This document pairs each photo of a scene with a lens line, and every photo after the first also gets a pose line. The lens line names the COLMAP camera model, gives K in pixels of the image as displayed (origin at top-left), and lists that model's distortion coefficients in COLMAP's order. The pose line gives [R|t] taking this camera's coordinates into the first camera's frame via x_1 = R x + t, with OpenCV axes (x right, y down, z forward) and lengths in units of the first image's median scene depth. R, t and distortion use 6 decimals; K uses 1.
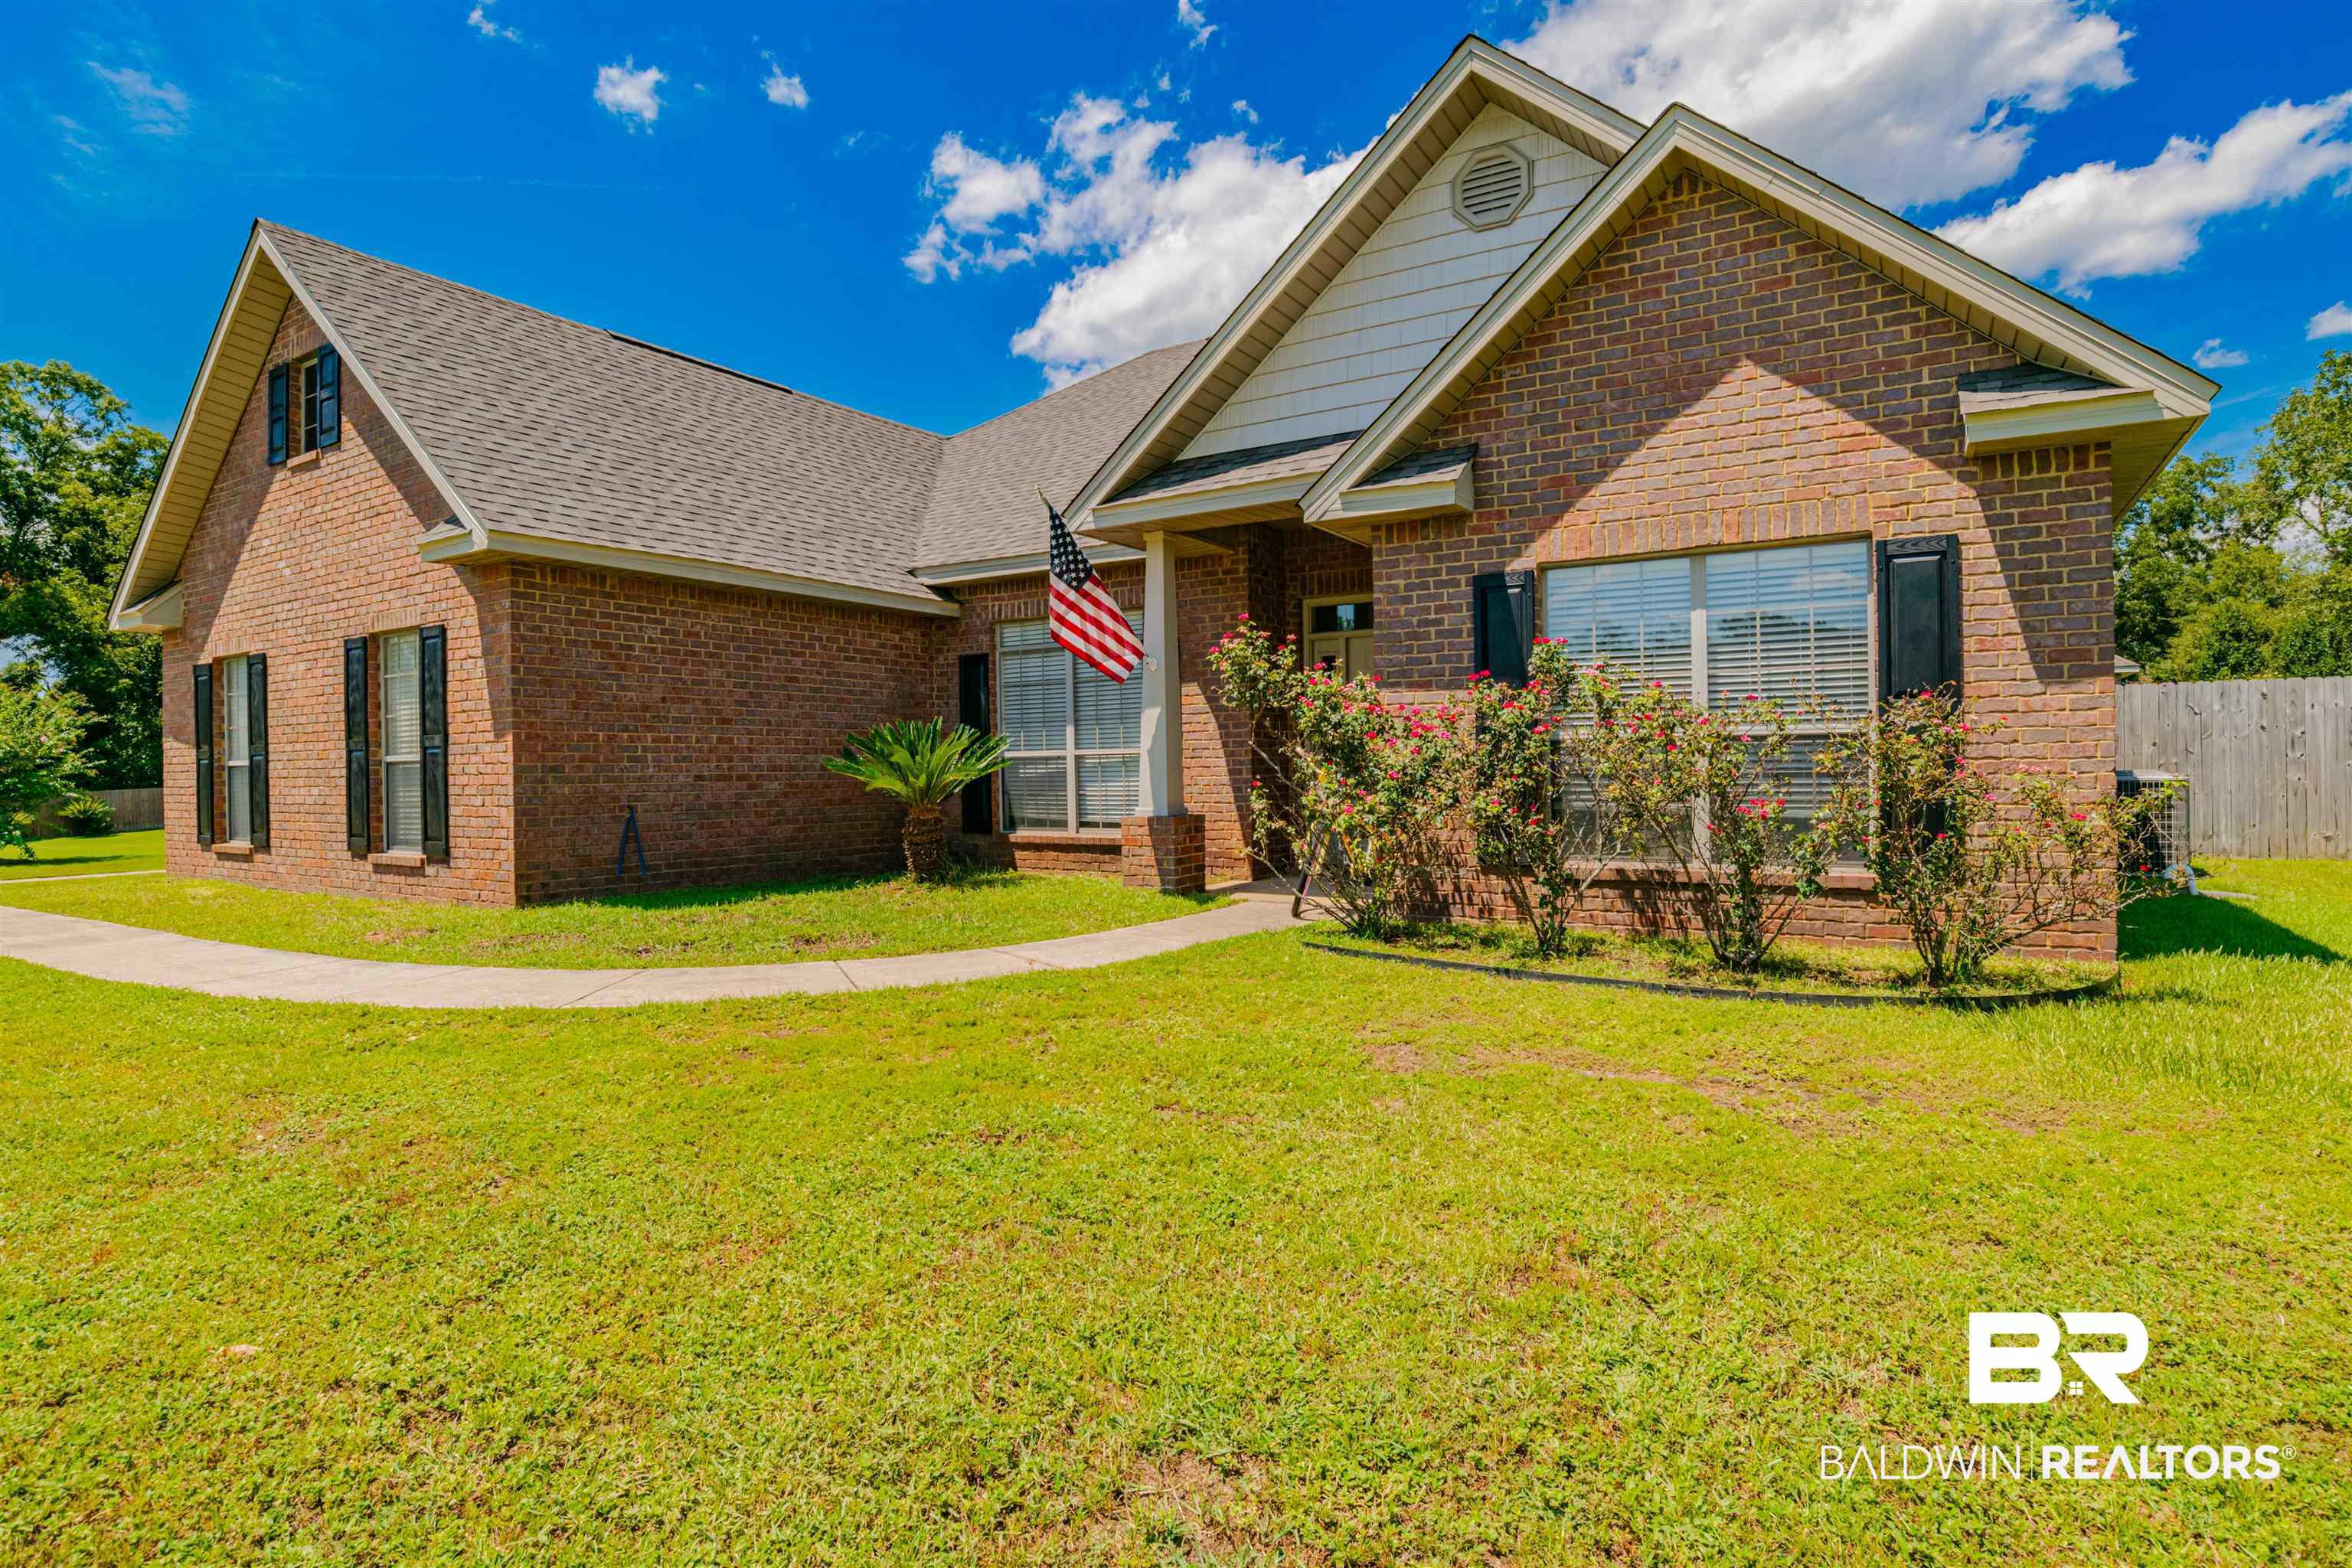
lens RADIAL K [[1205.2, 0, 1185.3], [0, 1205.2, 780.8], [0, 0, 1]] dist [-0.064497, 0.030346]
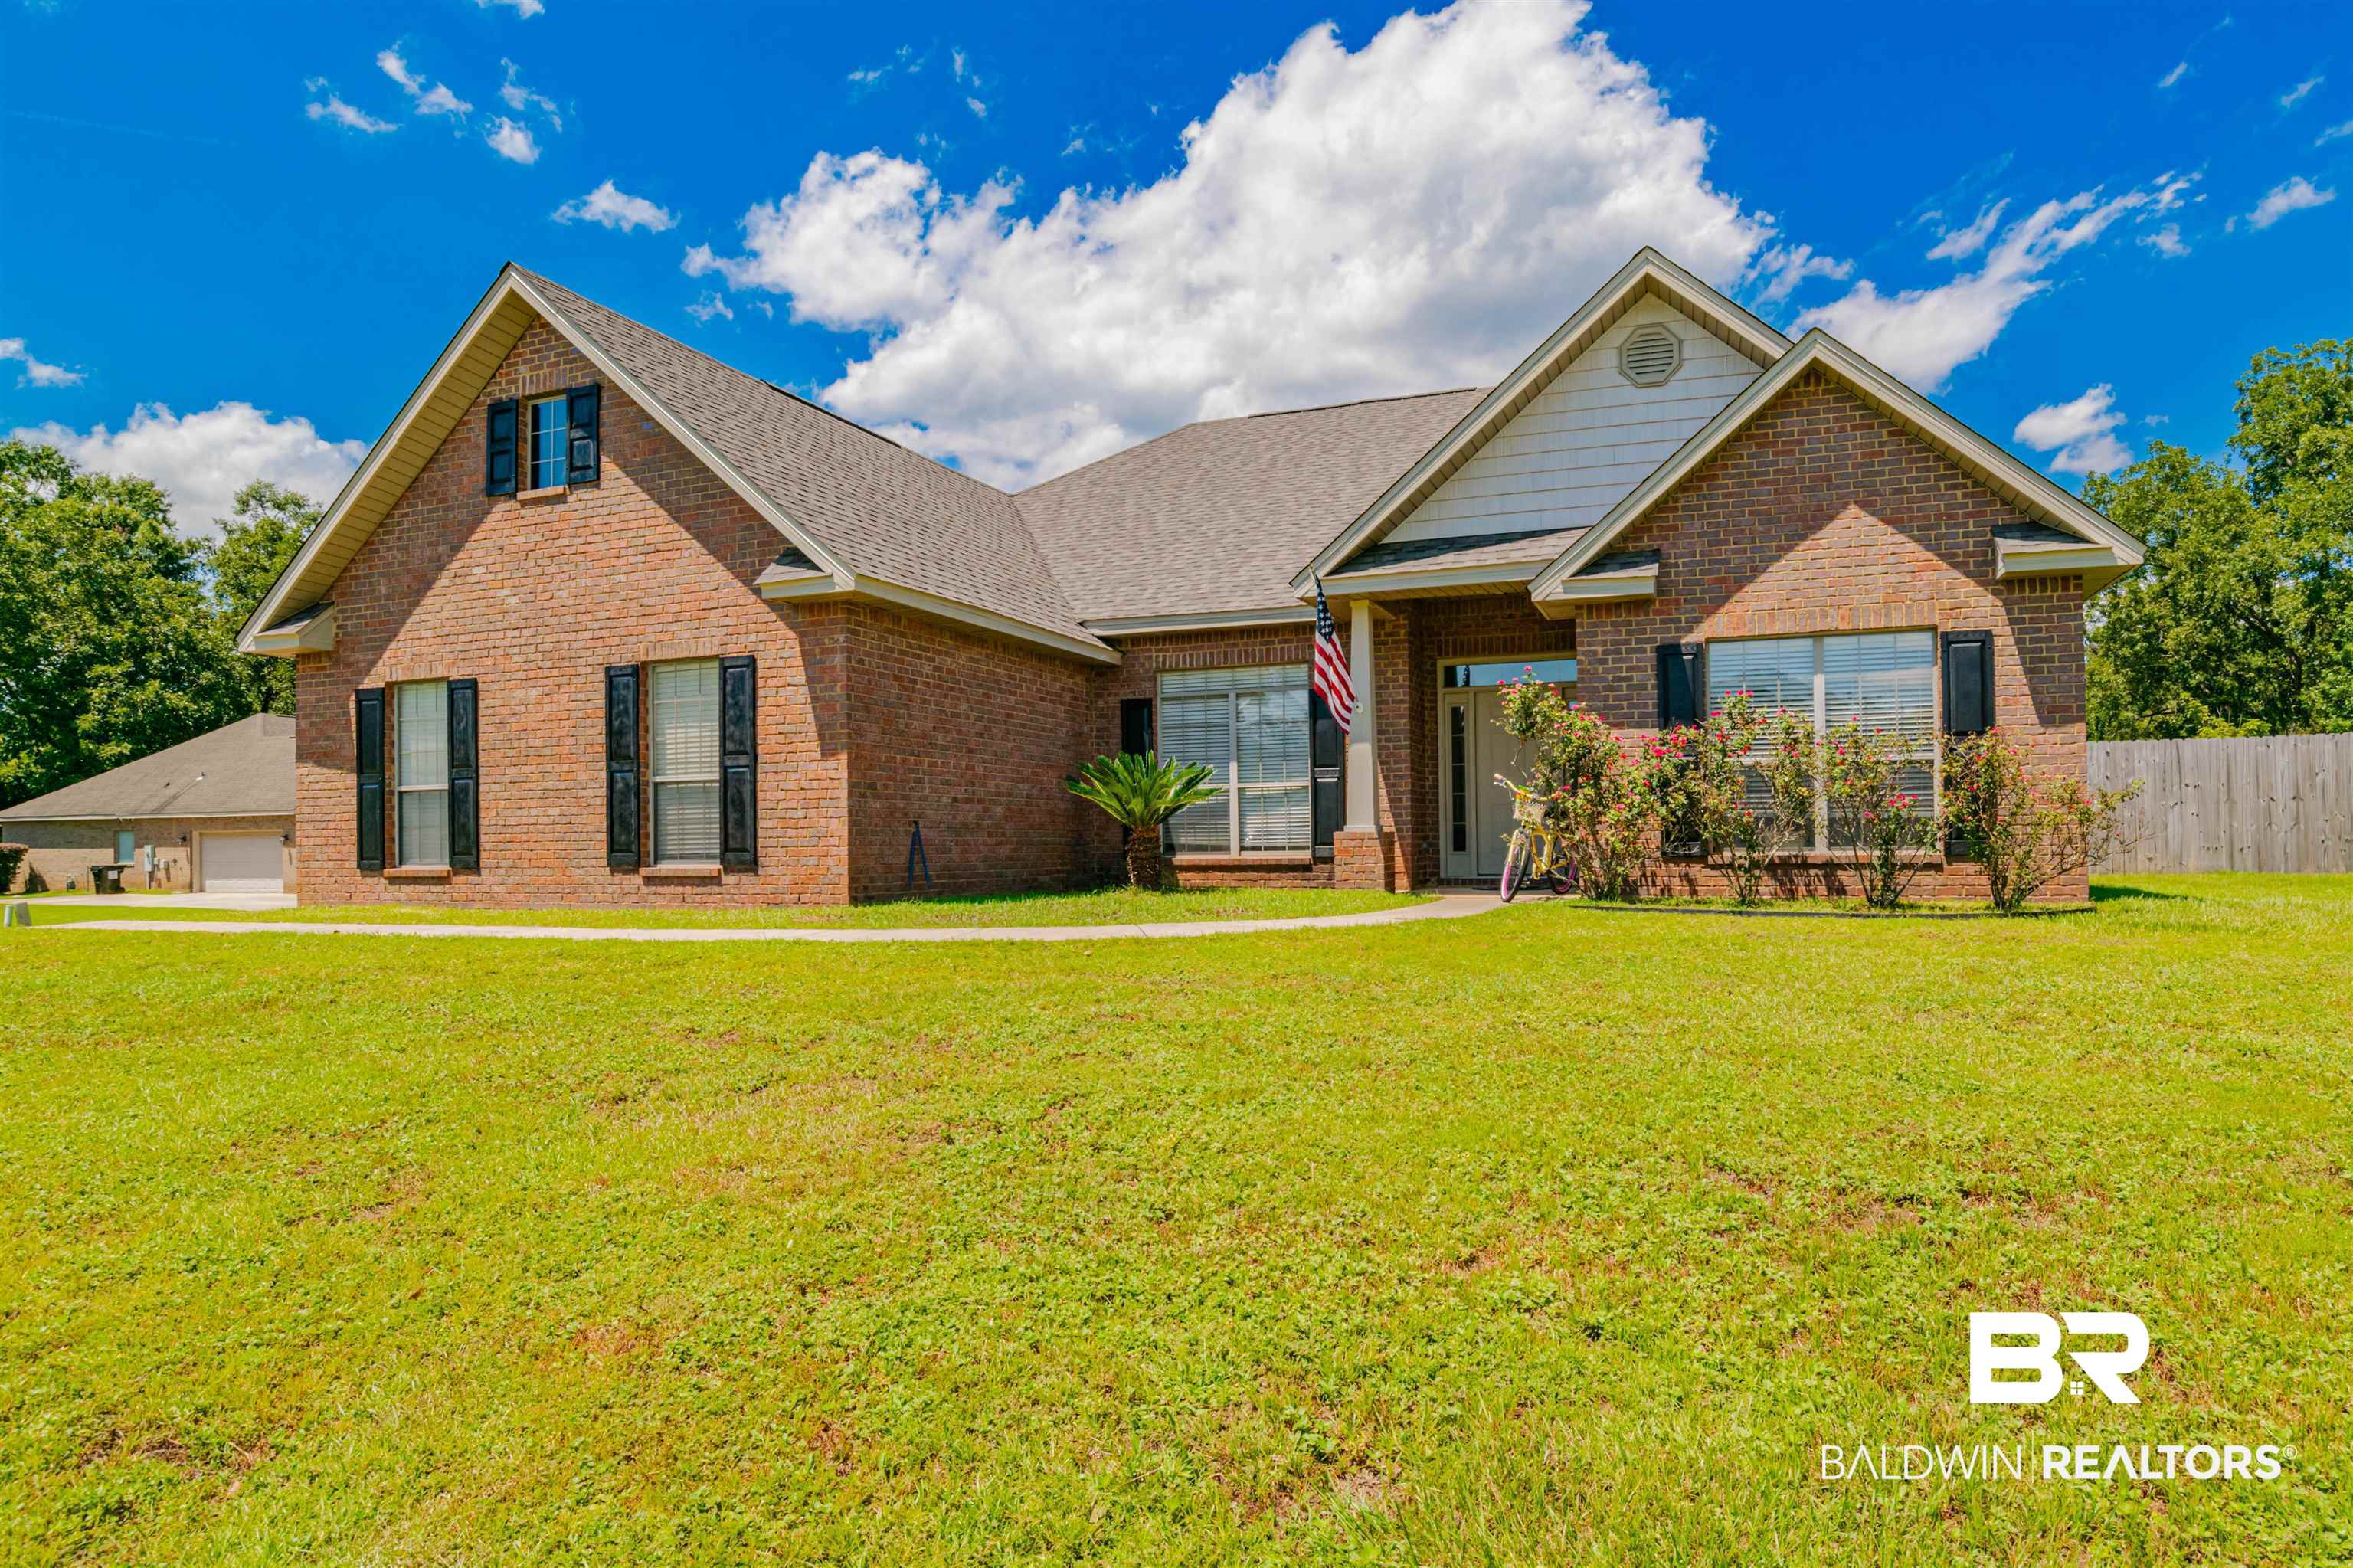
lens RADIAL K [[1301.8, 0, 1279.1], [0, 1301.8, 844.7], [0, 0, 1]] dist [-0.067194, 0.035982]
pose [[0.975759, 0.000814, 0.218846, -0.477231], [0.001597, 0.999940, -0.010837, 0.068089], [-0.218842, 0.010923, 0.975699, -0.325950]]
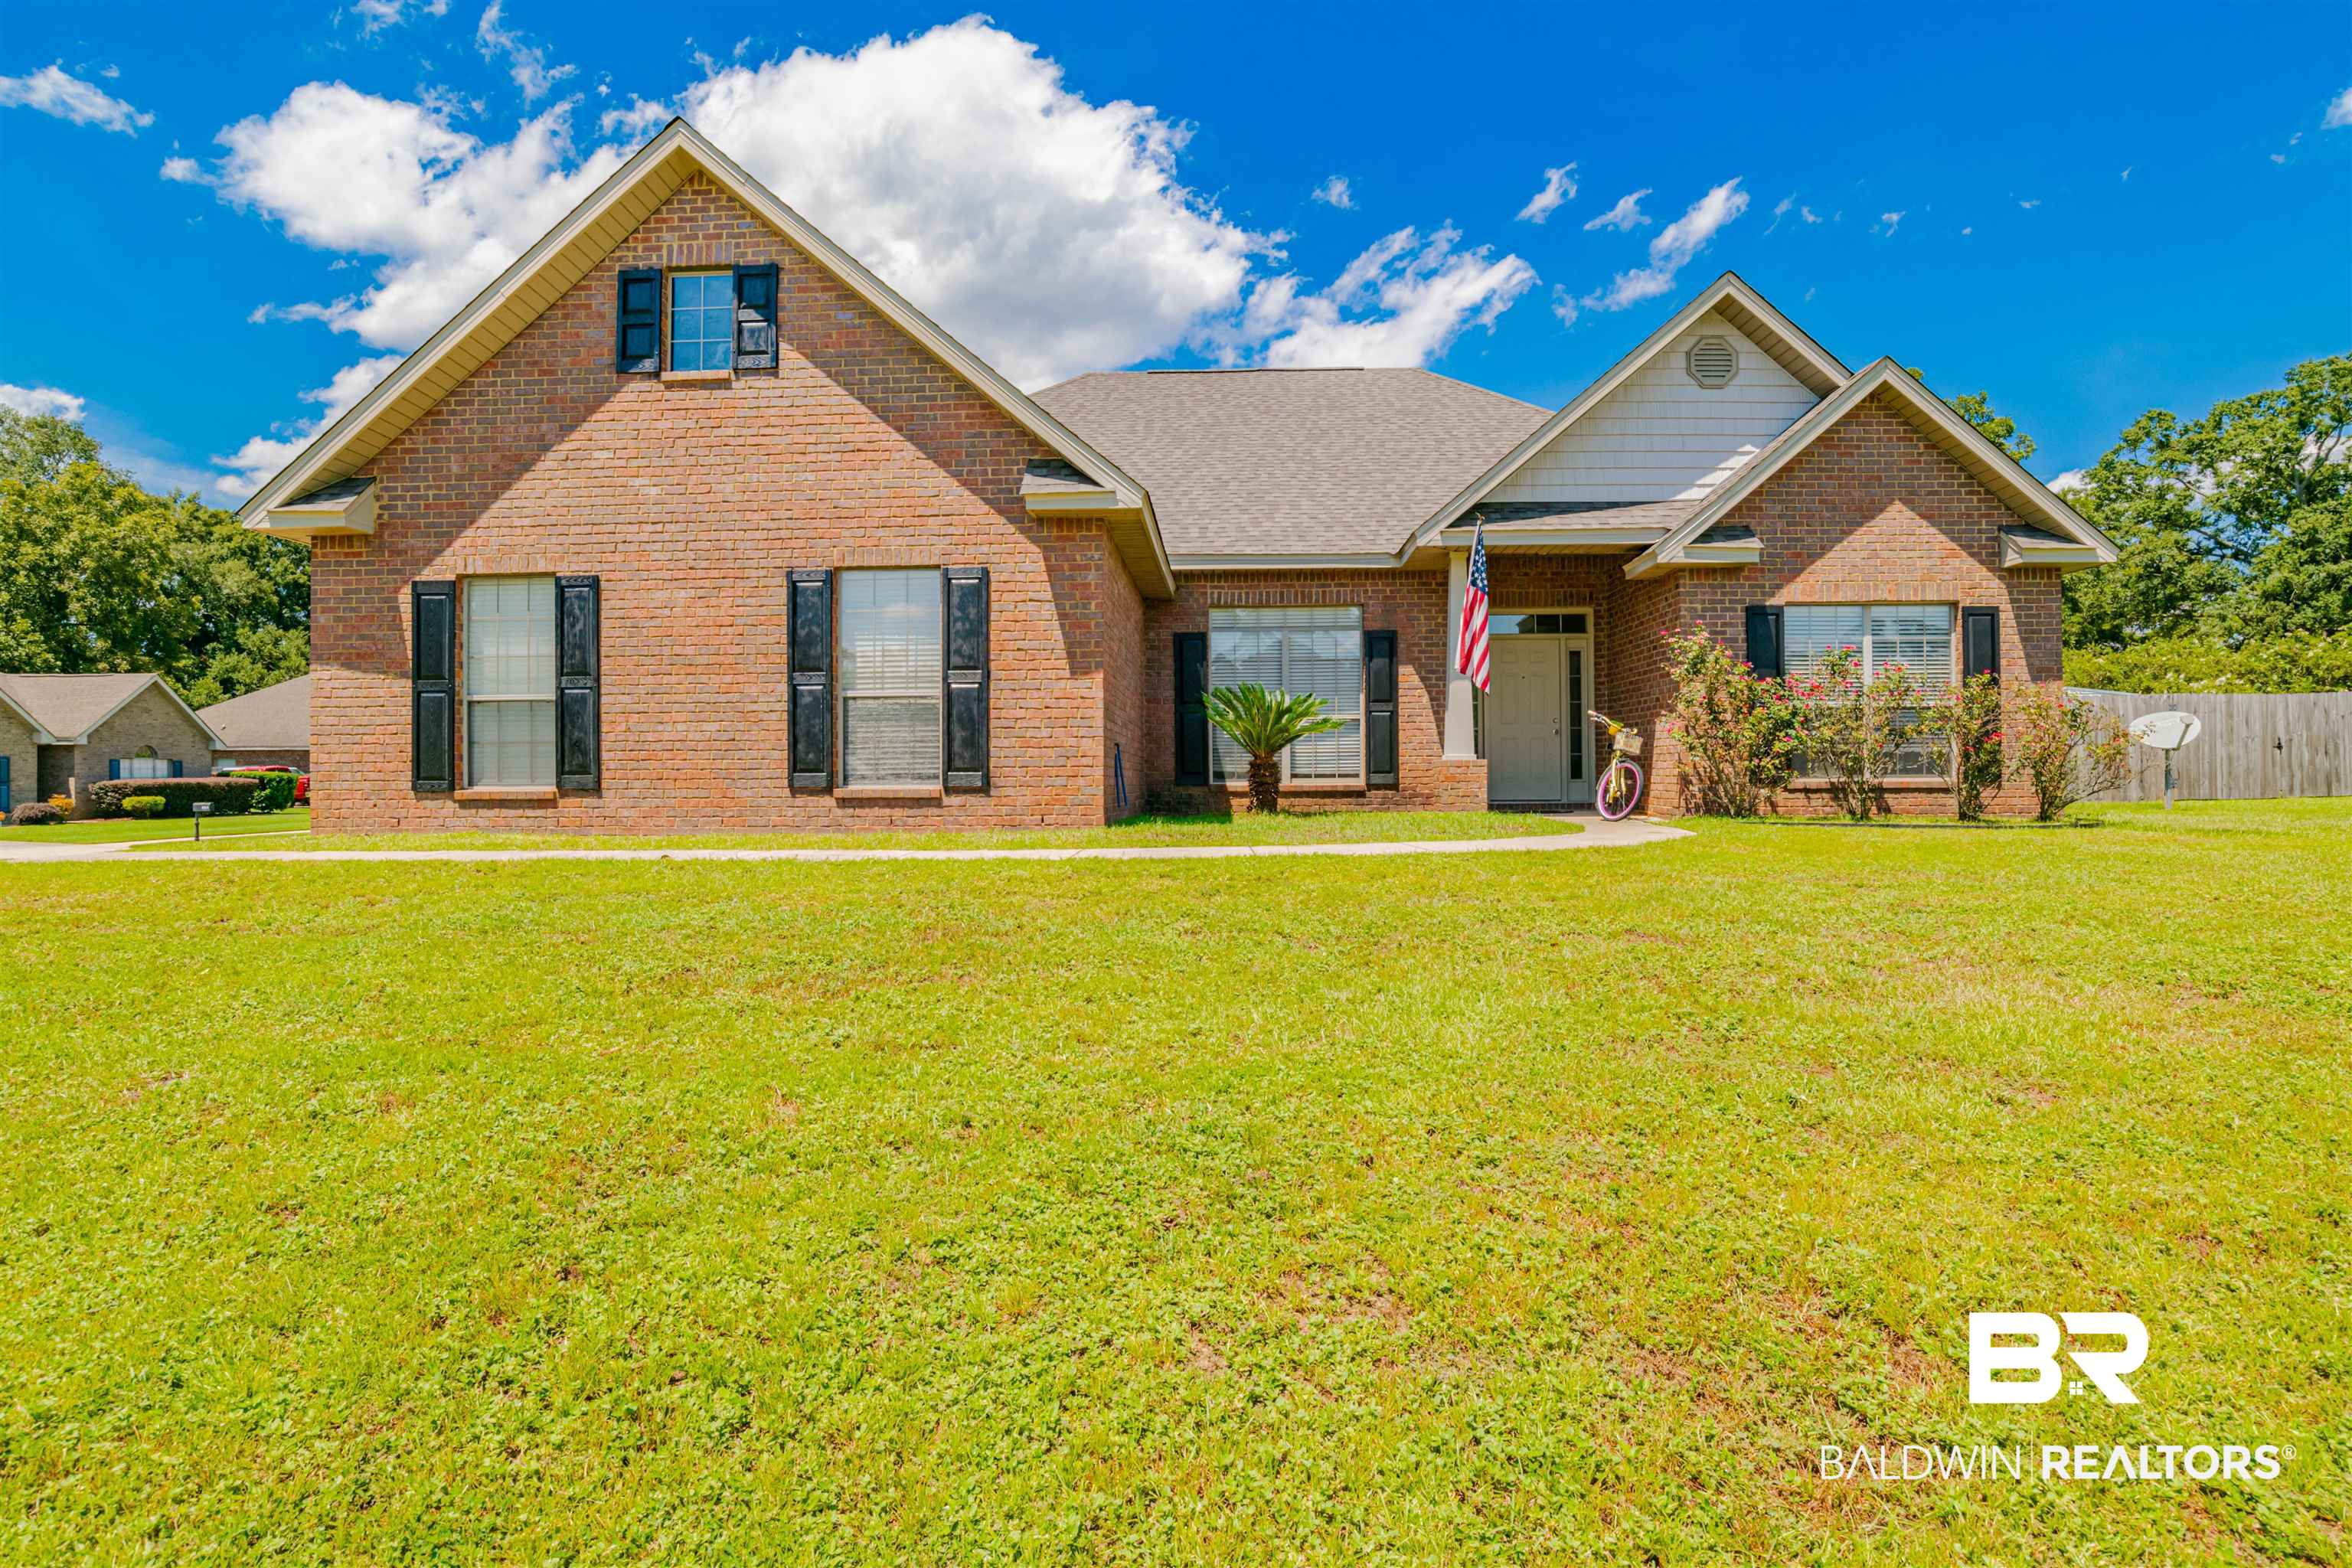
lens RADIAL K [[1205.2, 0, 1185.3], [0, 1205.2, 780.8], [0, 0, 1]] dist [-0.064497, 0.030346]
pose [[0.869963, 0.007369, 0.493062, -1.163219], [-0.000512, 0.999901, -0.014040, 0.086556], [-0.493116, 0.011962, 0.869881, -0.030611]]
